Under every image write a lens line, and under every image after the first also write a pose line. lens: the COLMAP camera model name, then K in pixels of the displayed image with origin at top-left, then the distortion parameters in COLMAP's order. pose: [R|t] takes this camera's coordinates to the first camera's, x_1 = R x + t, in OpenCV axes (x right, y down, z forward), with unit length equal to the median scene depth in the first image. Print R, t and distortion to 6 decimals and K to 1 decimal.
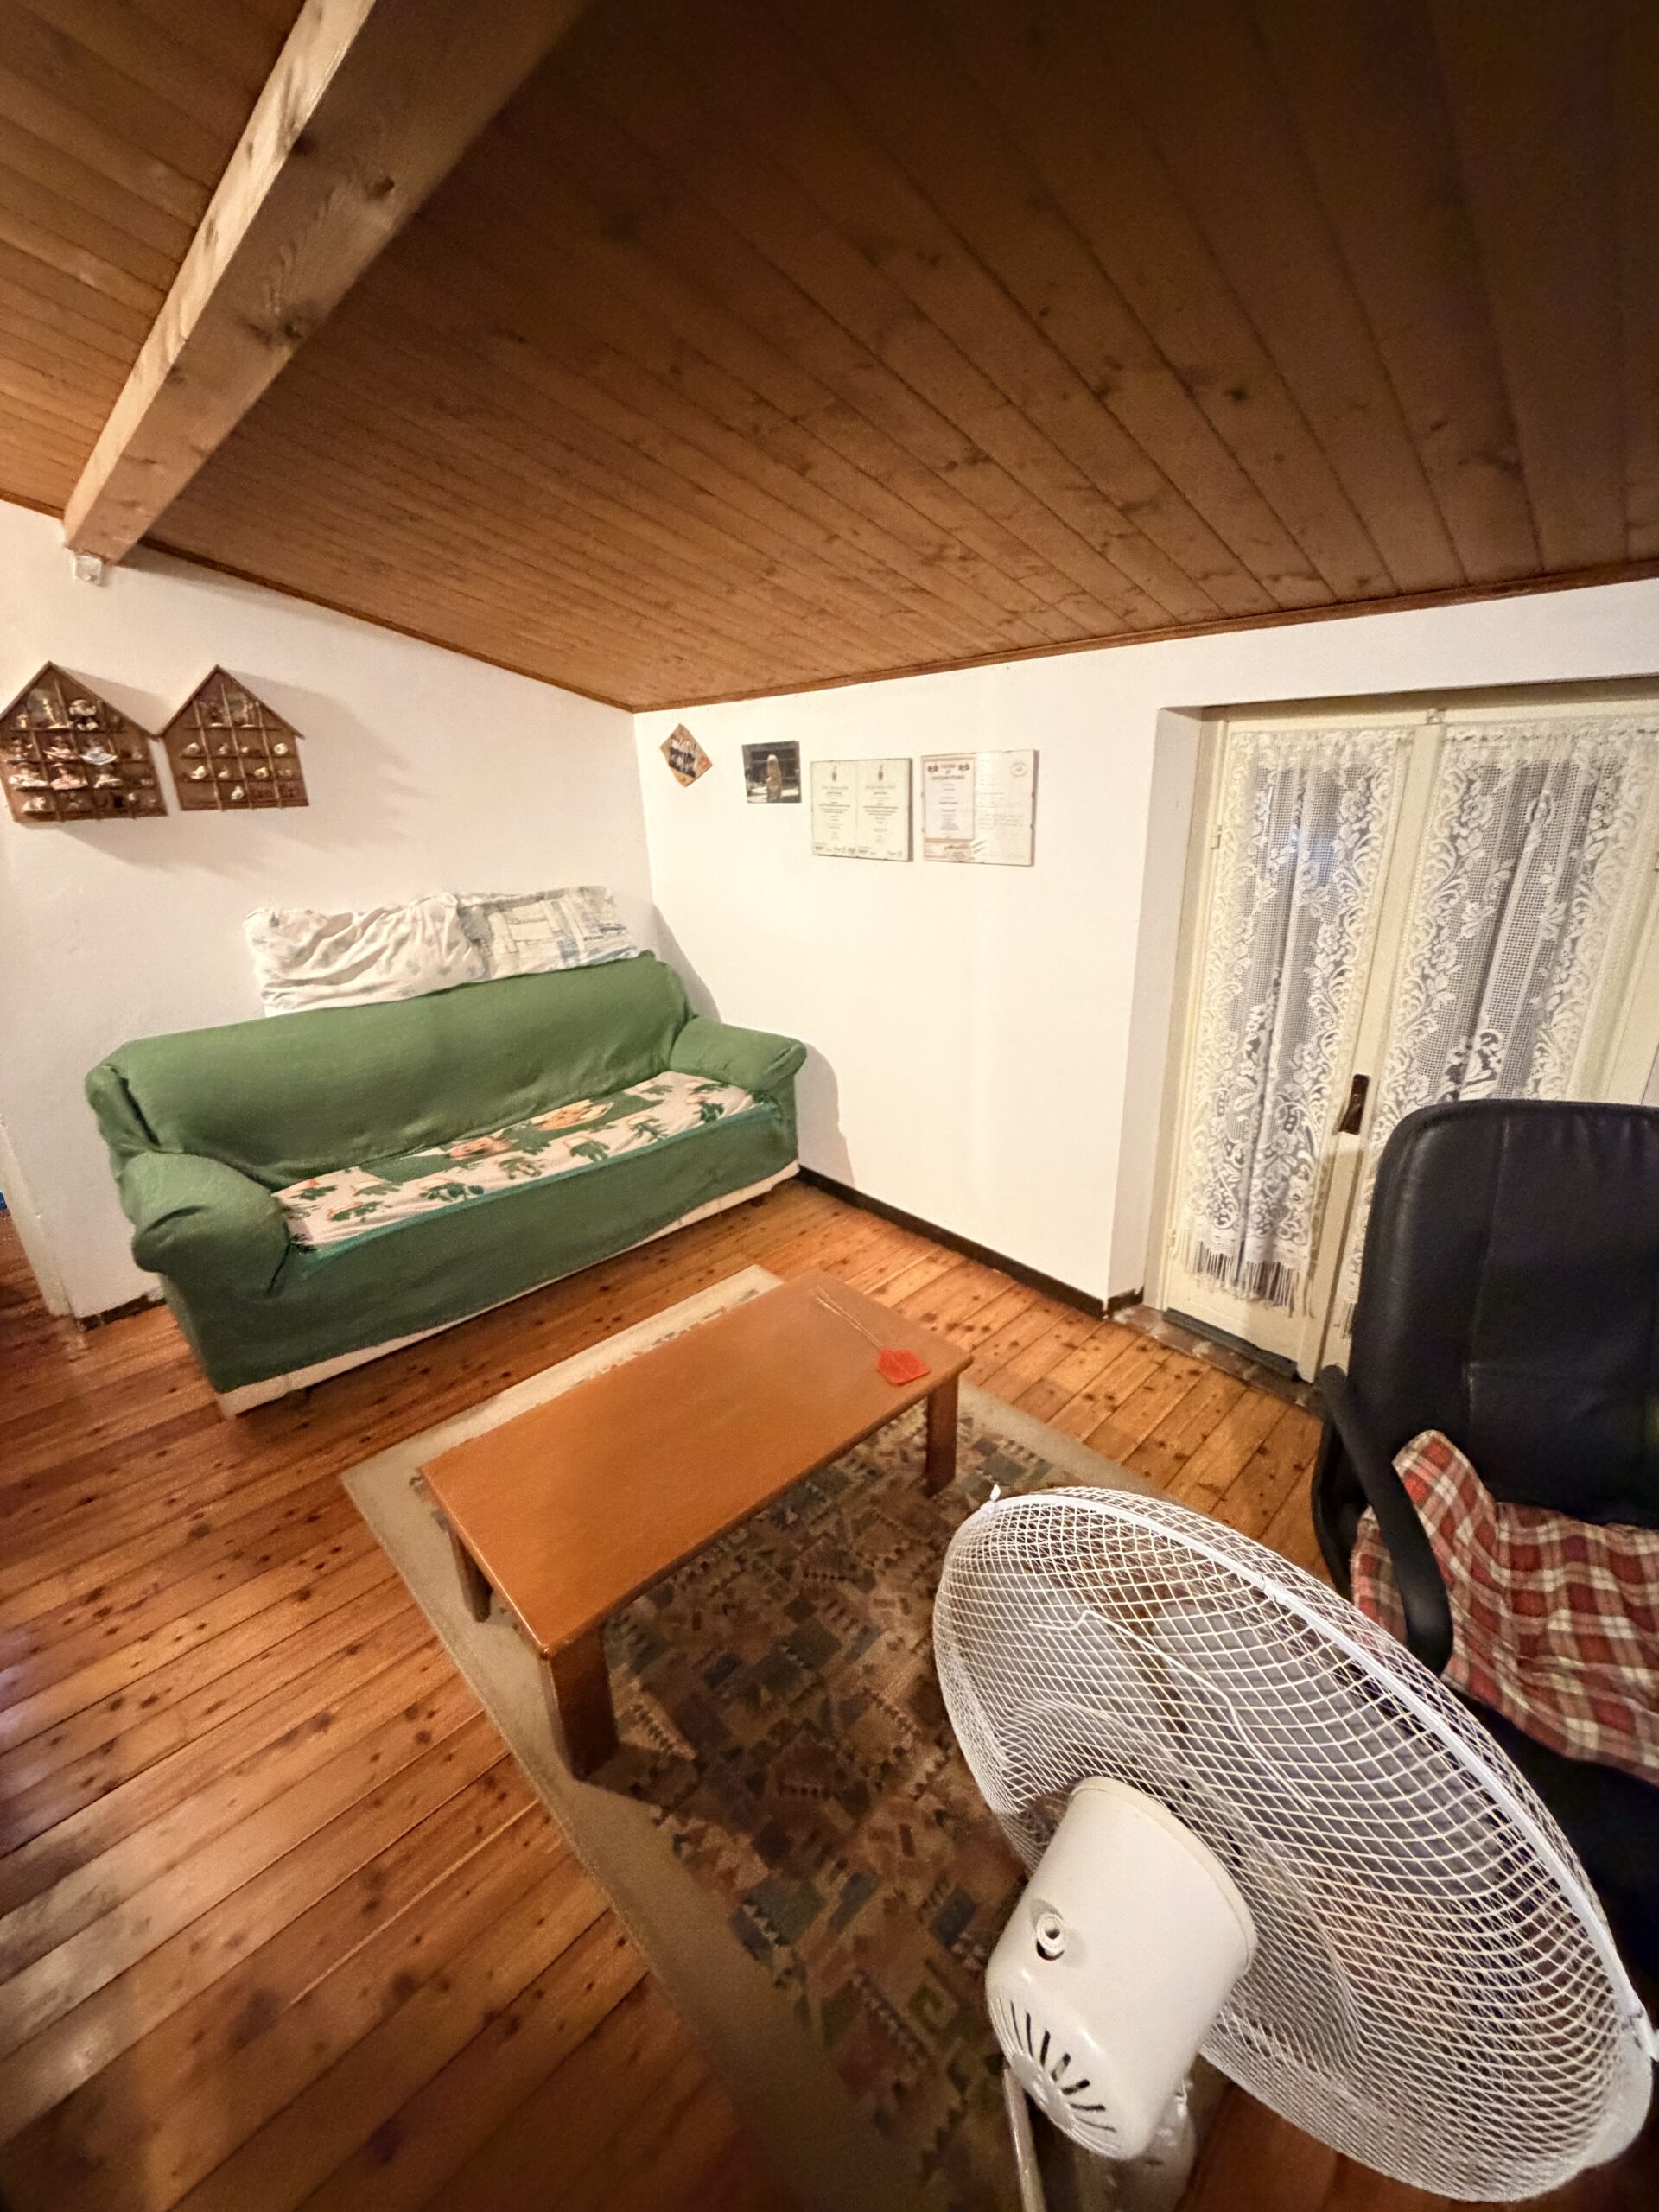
lens RADIAL K [[883.2, 0, 839.2], [0, 883.2, 1103.2], [0, 0, 1]] dist [-0.002902, -0.000334]
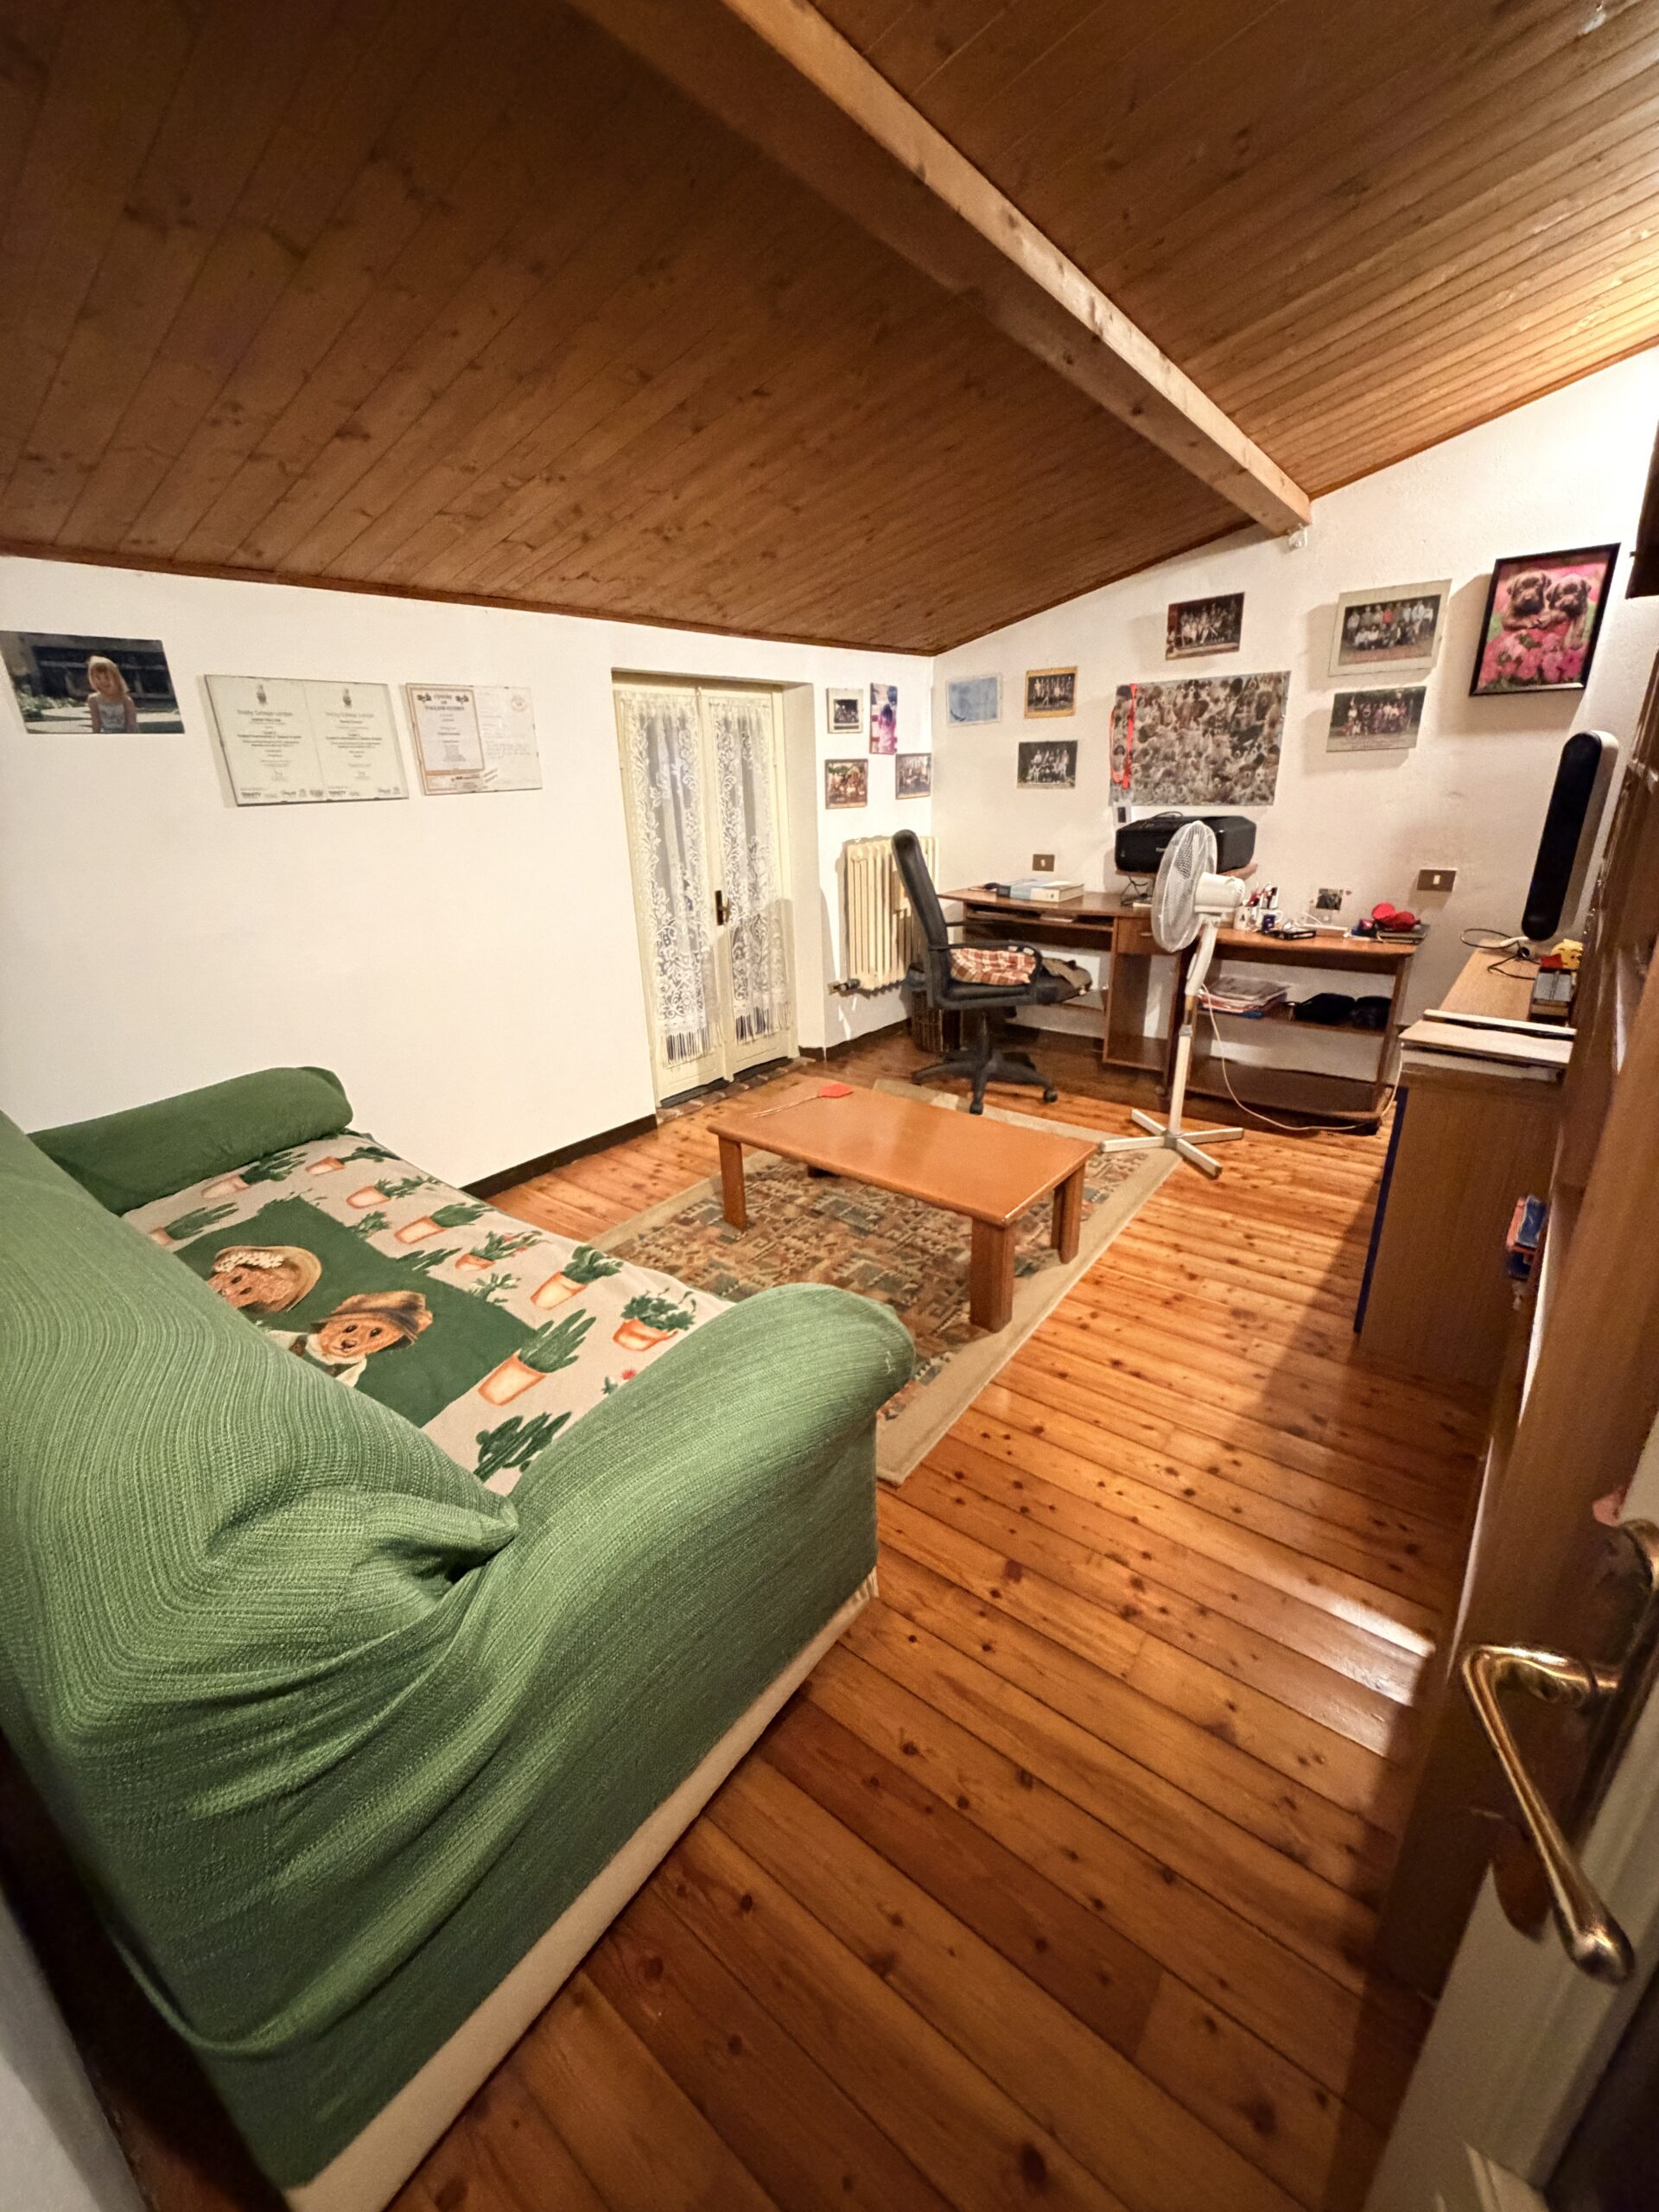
lens RADIAL K [[883.2, 0, 834.8], [0, 883.2, 1101.0], [0, 0, 1]] dist [-0.002902, -0.000334]
pose [[-0.147288, -0.321610, 0.935347, -0.969444], [0.376848, 0.856086, 0.353698, -0.160683], [-0.914490, 0.404579, -0.004893, 0.726870]]
